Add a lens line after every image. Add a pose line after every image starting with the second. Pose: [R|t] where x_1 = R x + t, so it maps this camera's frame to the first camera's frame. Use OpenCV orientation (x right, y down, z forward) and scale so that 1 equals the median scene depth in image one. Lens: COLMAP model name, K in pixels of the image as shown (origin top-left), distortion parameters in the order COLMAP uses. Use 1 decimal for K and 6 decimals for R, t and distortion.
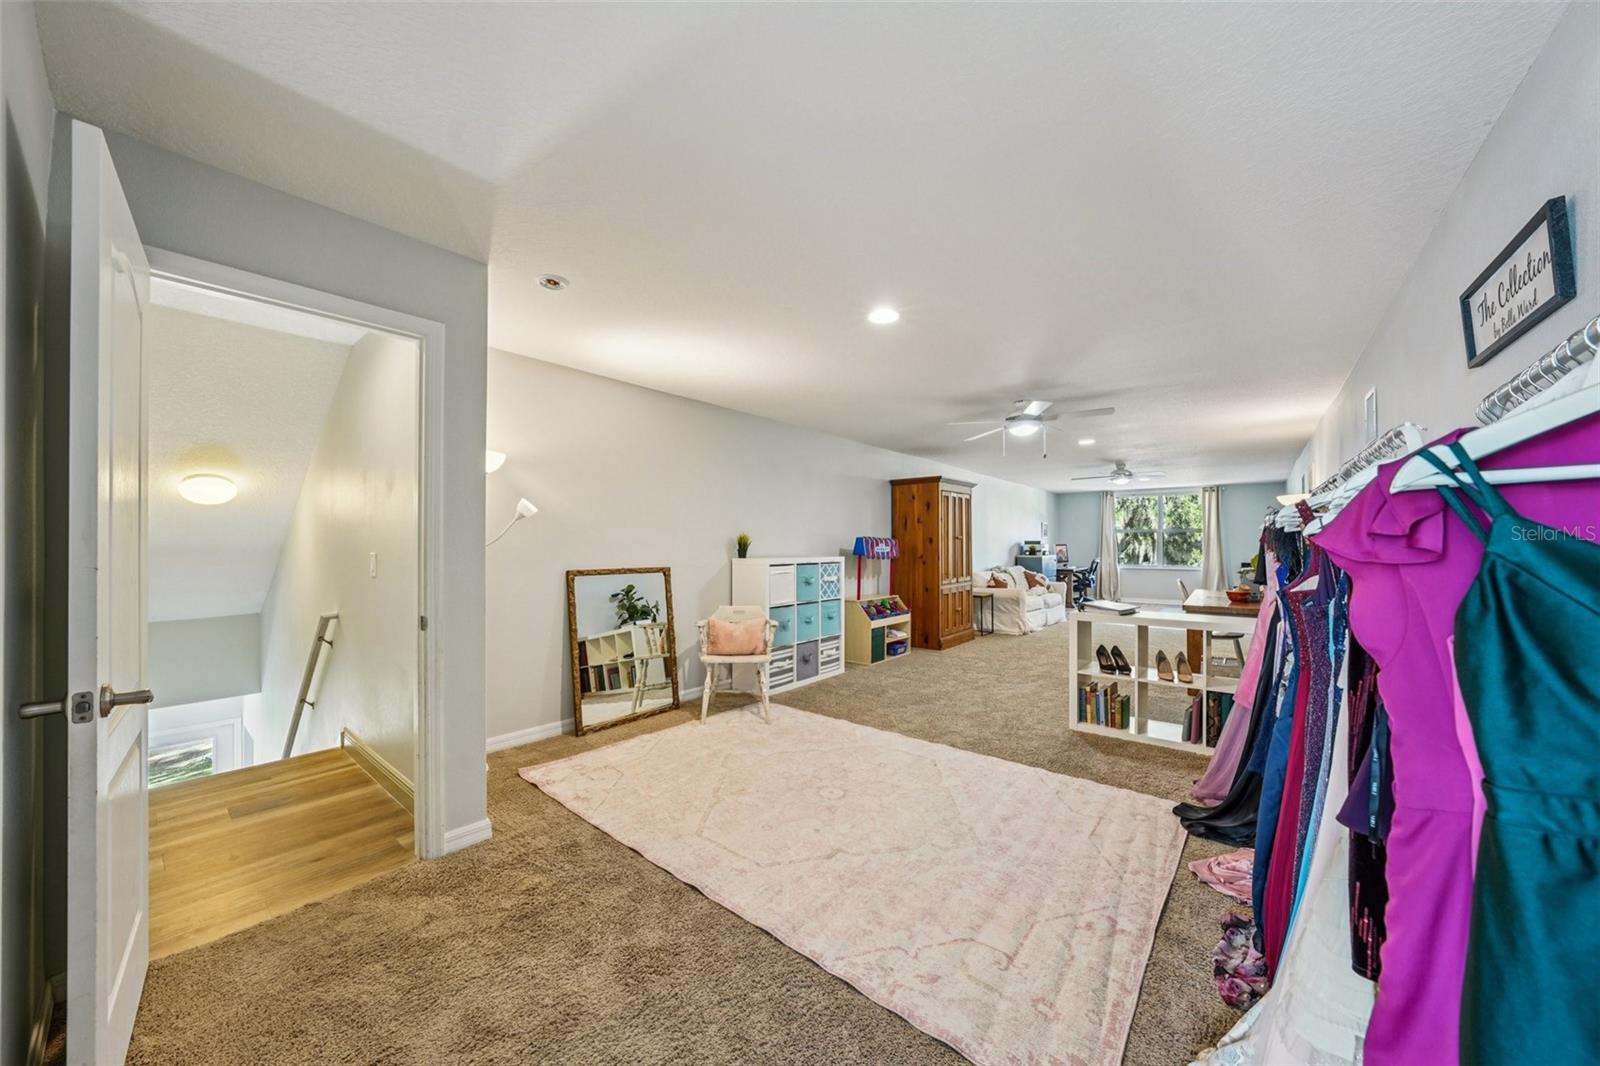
lens RADIAL K [[556.6, 0, 794.3], [0, 556.6, 541.3], [0, 0, 1]] dist [-0.002360, 0.000014]
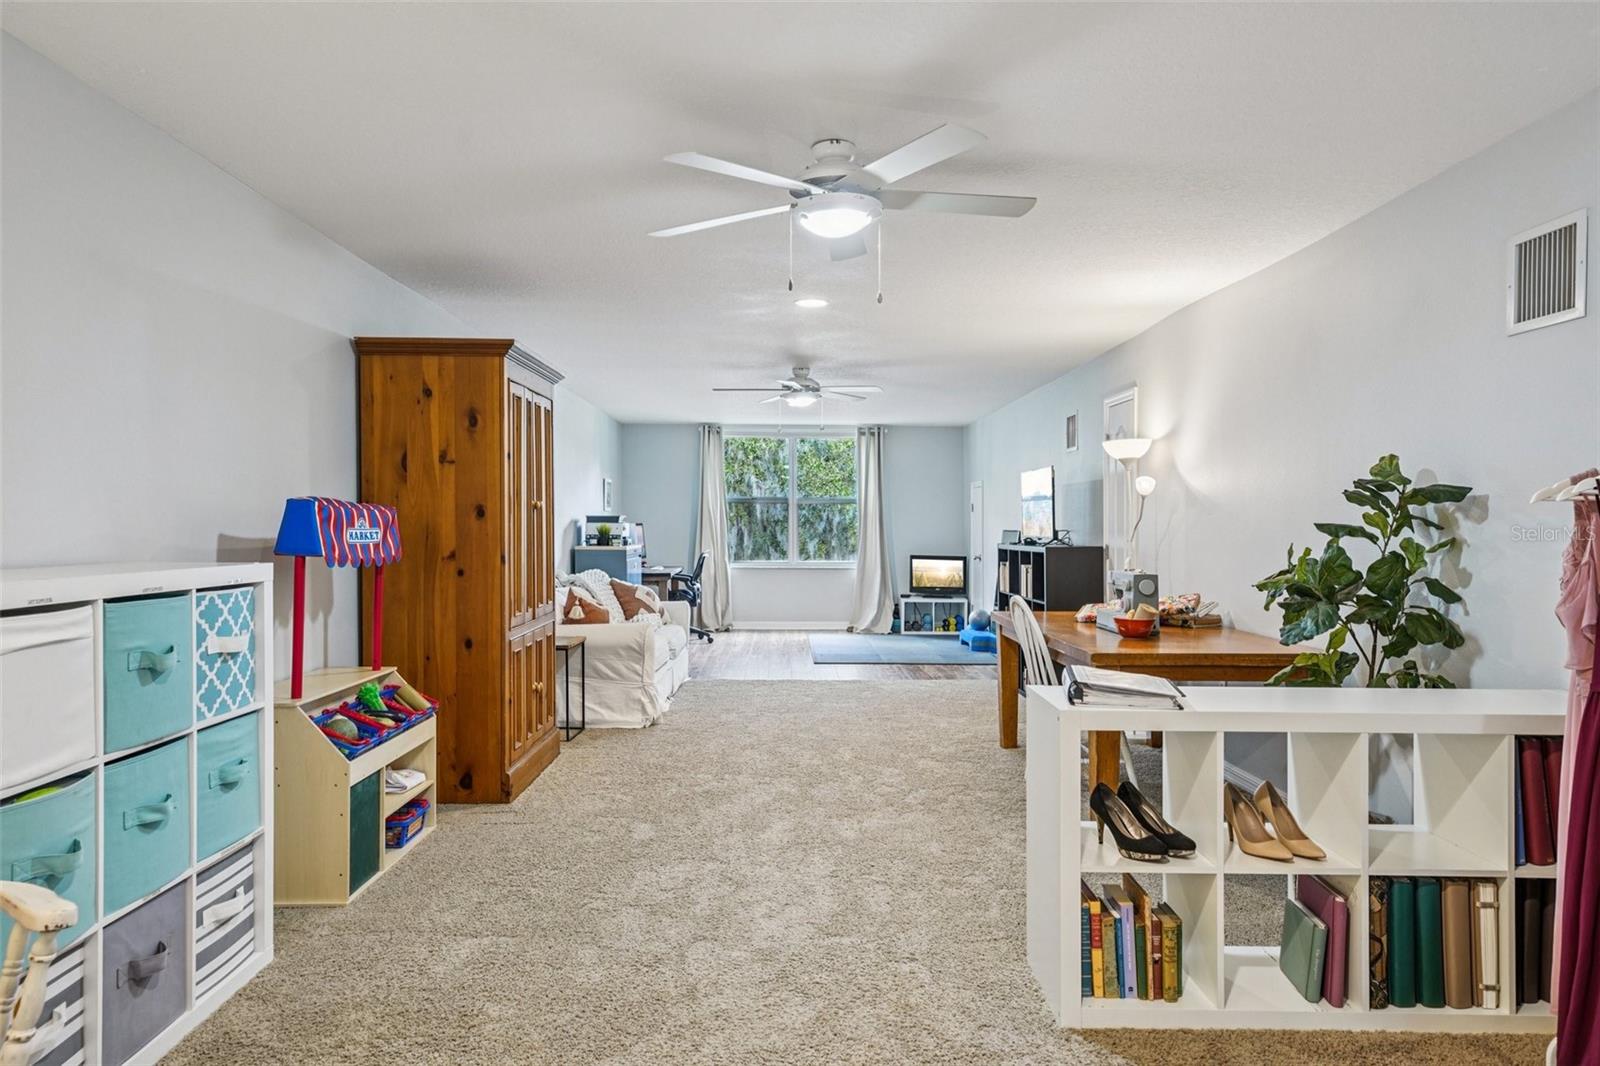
lens RADIAL K [[1040.6, 0, 802.7], [0, 1040.6, 540.2], [0, 0, 1]] dist [0.018855, 0.002158]
pose [[0.757121, -0.005861, 0.653248, -0.051678], [-0.008812, 0.999777, 0.019183, 0.002166], [-0.653215, -0.020280, 0.756901, 0.357918]]
